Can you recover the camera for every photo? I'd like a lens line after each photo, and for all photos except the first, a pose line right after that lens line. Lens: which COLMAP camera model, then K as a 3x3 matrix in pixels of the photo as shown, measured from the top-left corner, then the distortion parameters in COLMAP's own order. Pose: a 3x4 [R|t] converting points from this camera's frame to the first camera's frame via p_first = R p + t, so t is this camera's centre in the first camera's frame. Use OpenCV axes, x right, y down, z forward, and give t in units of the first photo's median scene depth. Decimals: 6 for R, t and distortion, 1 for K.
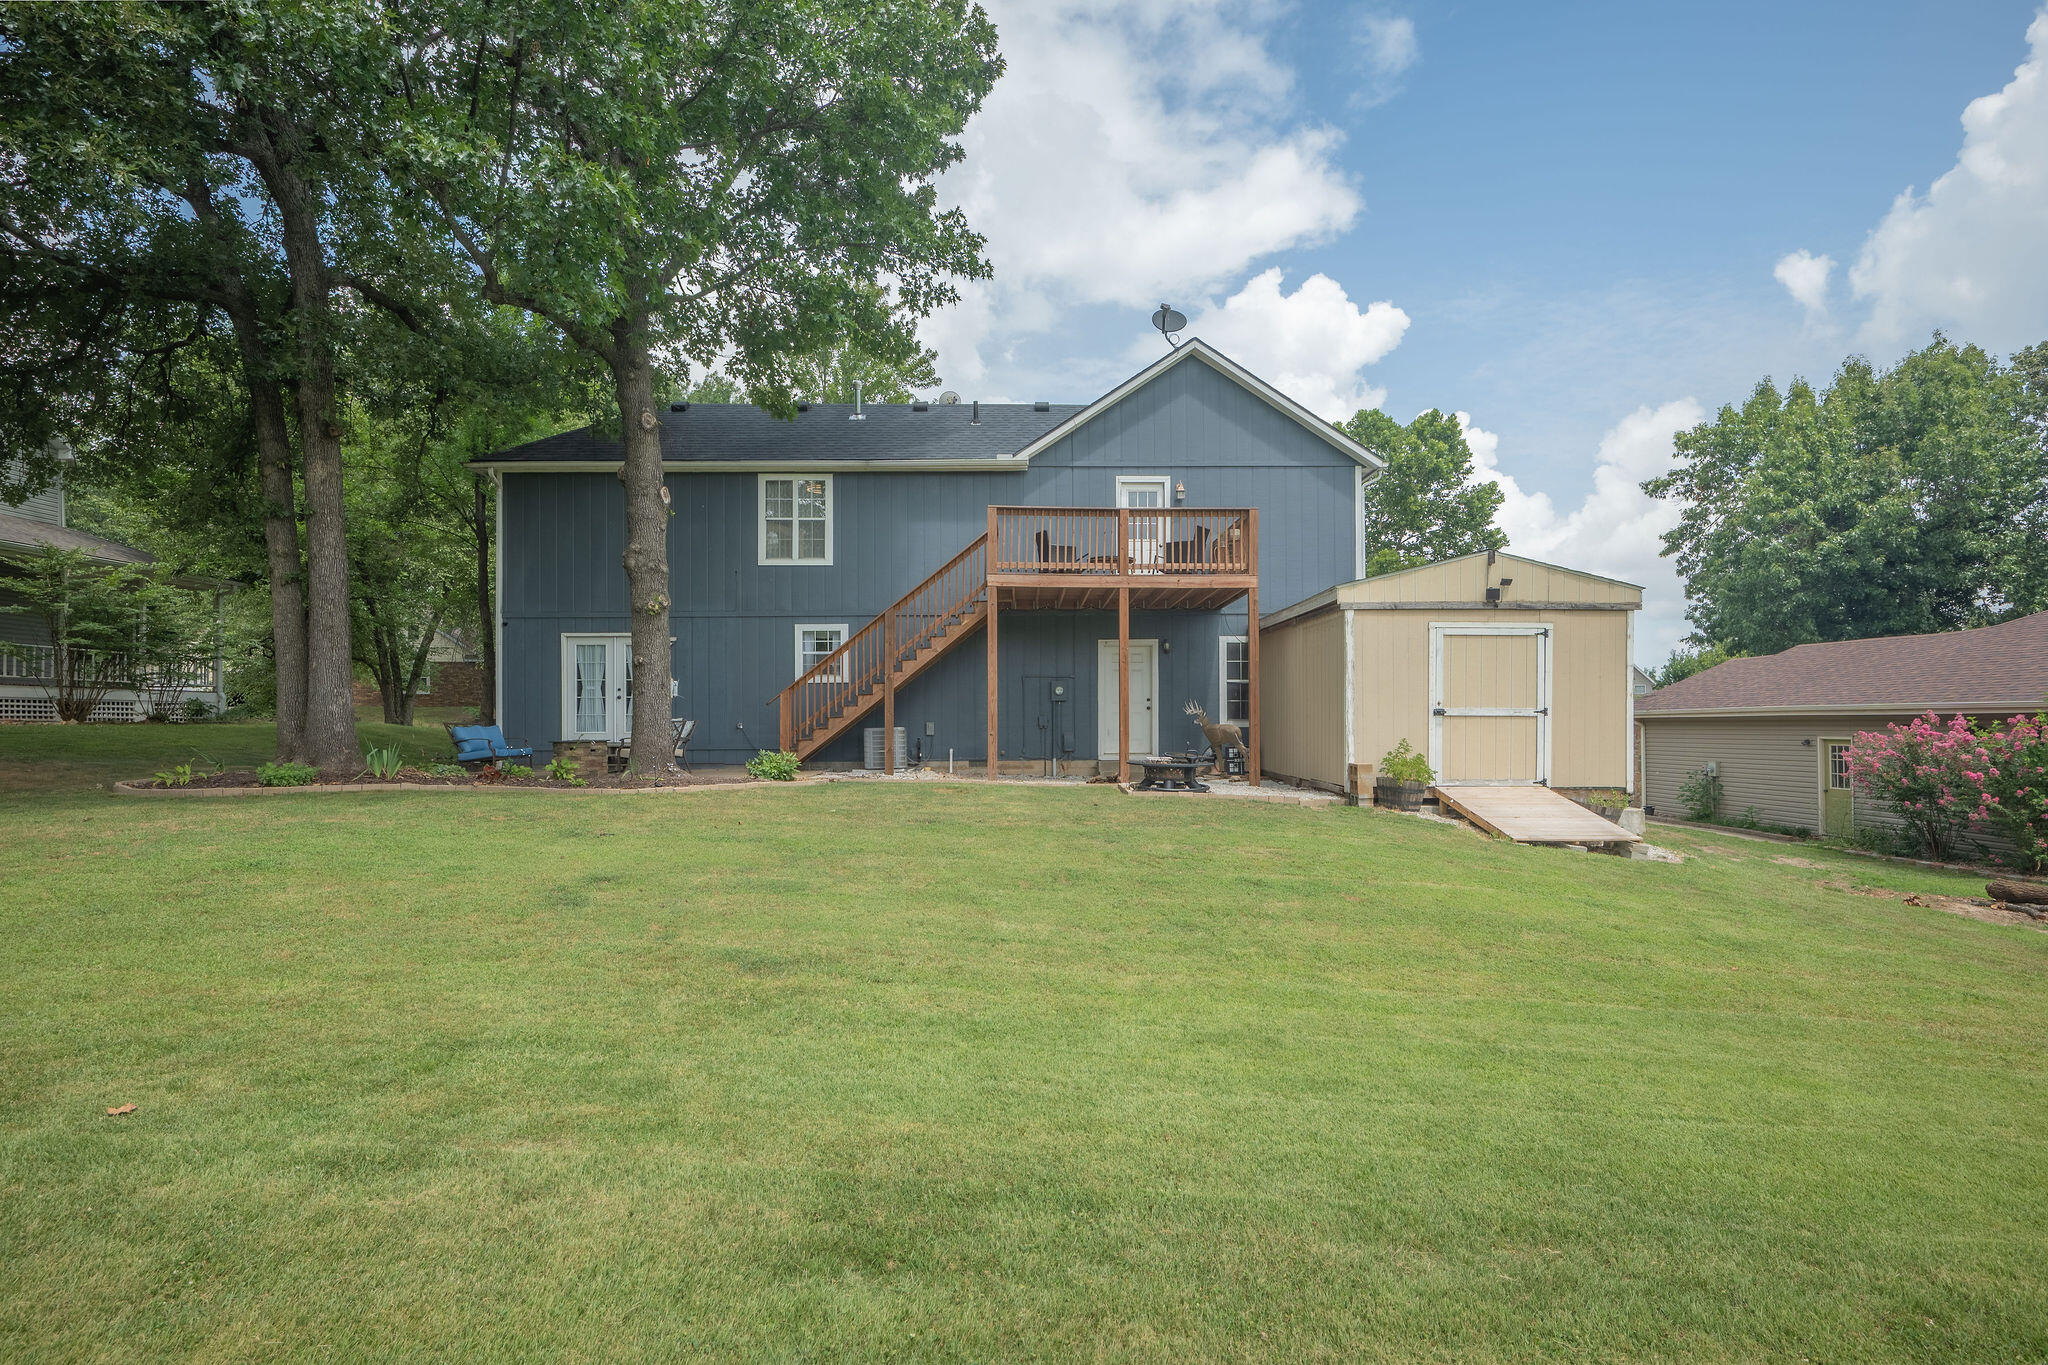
lens RADIAL K [[1067.7, 0, 1032.8], [0, 1067.7, 722.4], [0, 0, 1]] dist [-0.002183, -0.000219]
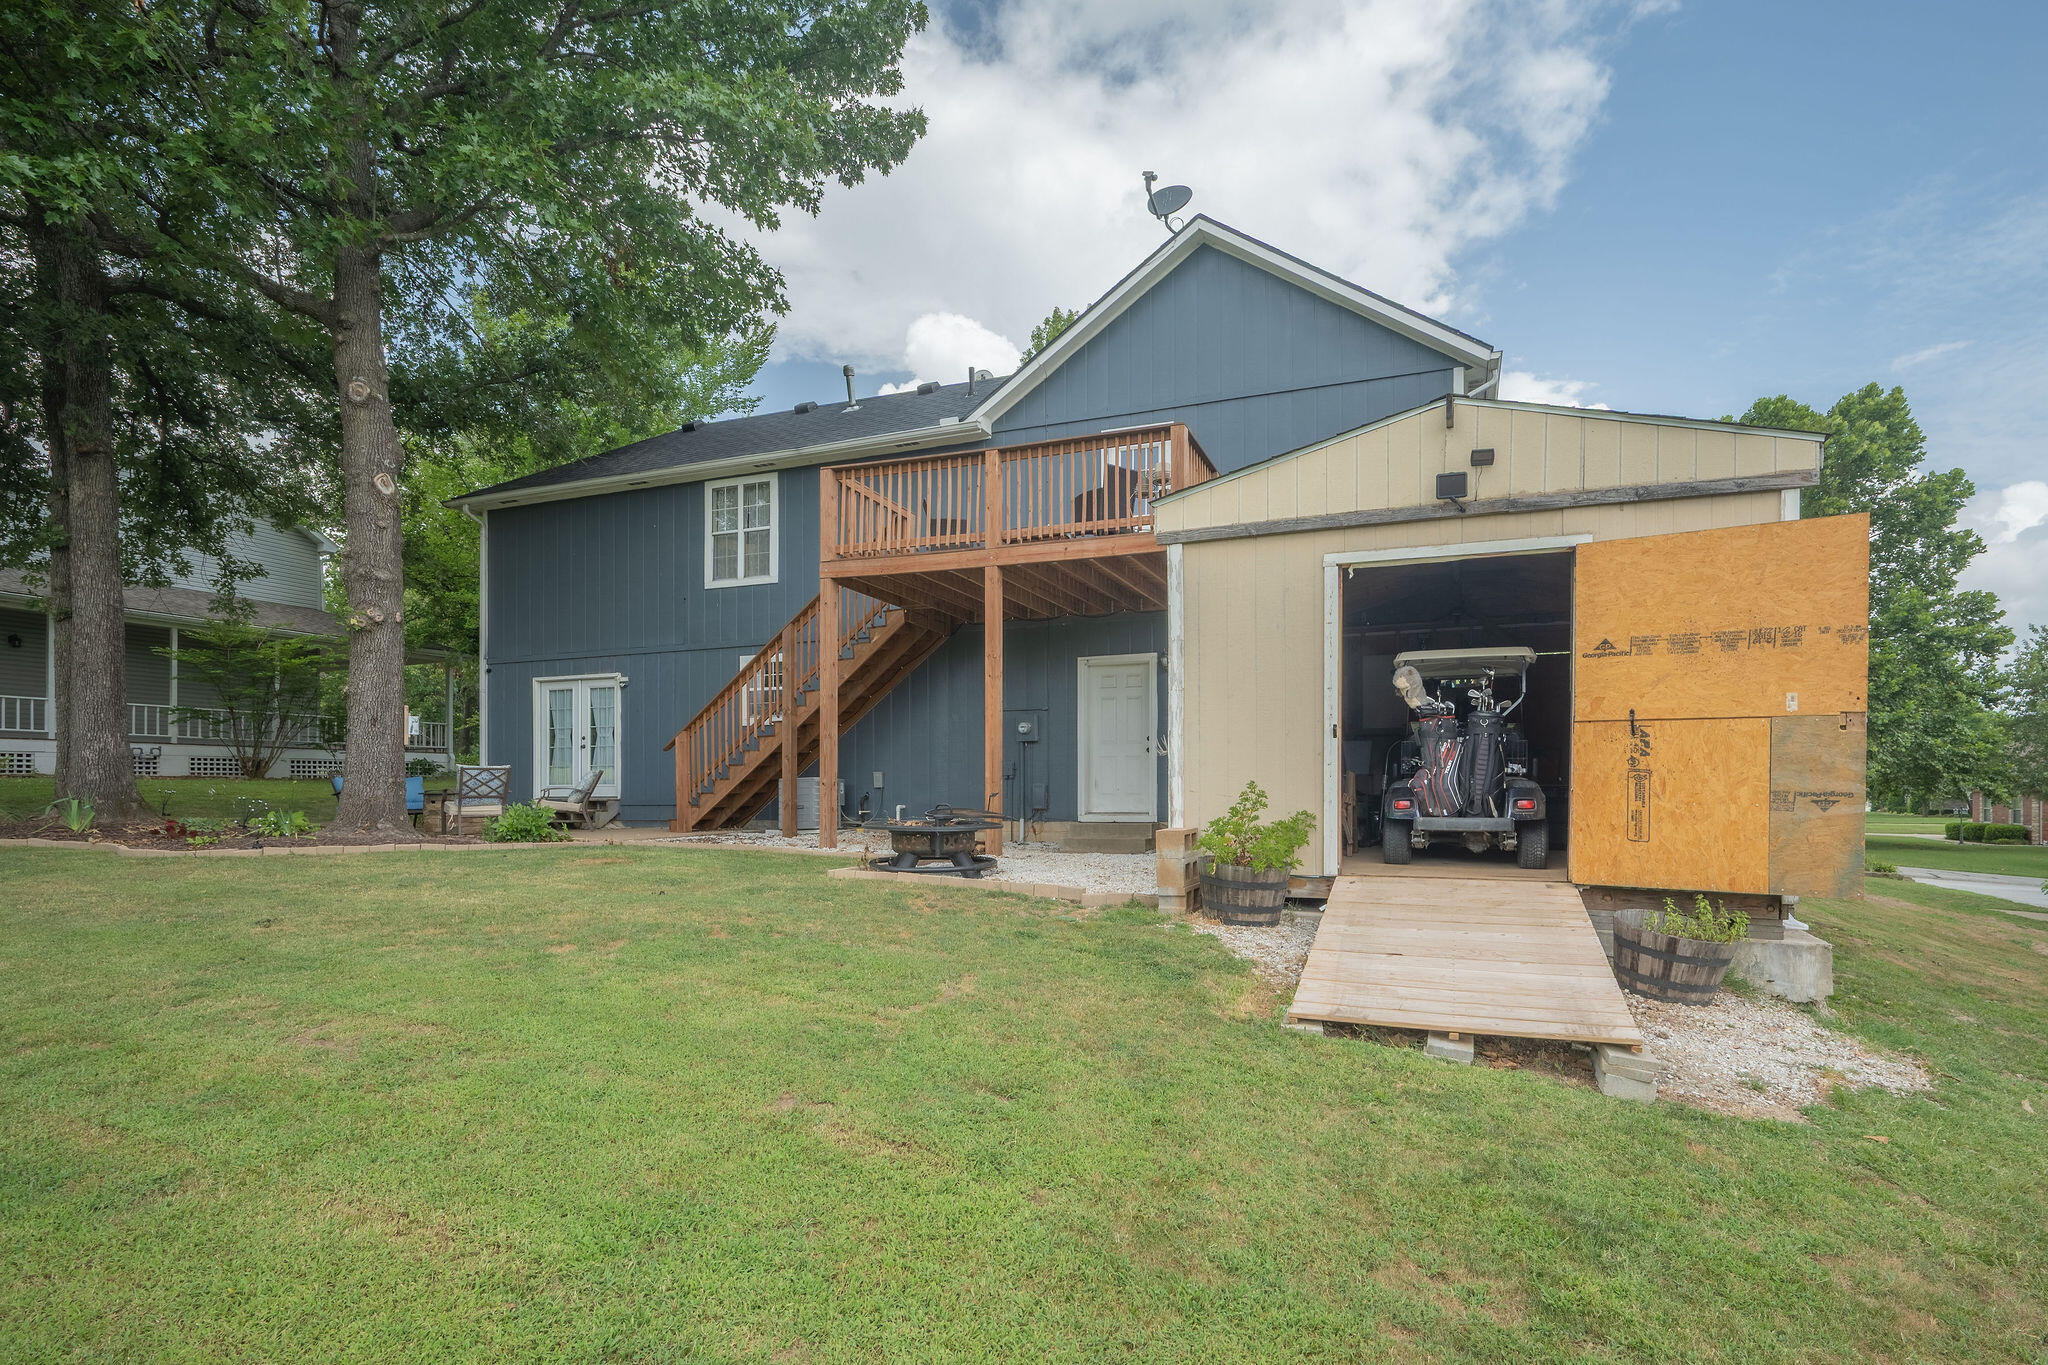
lens RADIAL K [[980.3, 0, 1098.3], [0, 980.3, 789.5], [0, 0, 1]] dist [0.013965, -0.018342]
pose [[0.935376, -0.000908, -0.353655, 0.317357], [0.001067, 0.999999, 0.000255, 0.013342], [0.353654, -0.000616, 0.935376, 0.378426]]
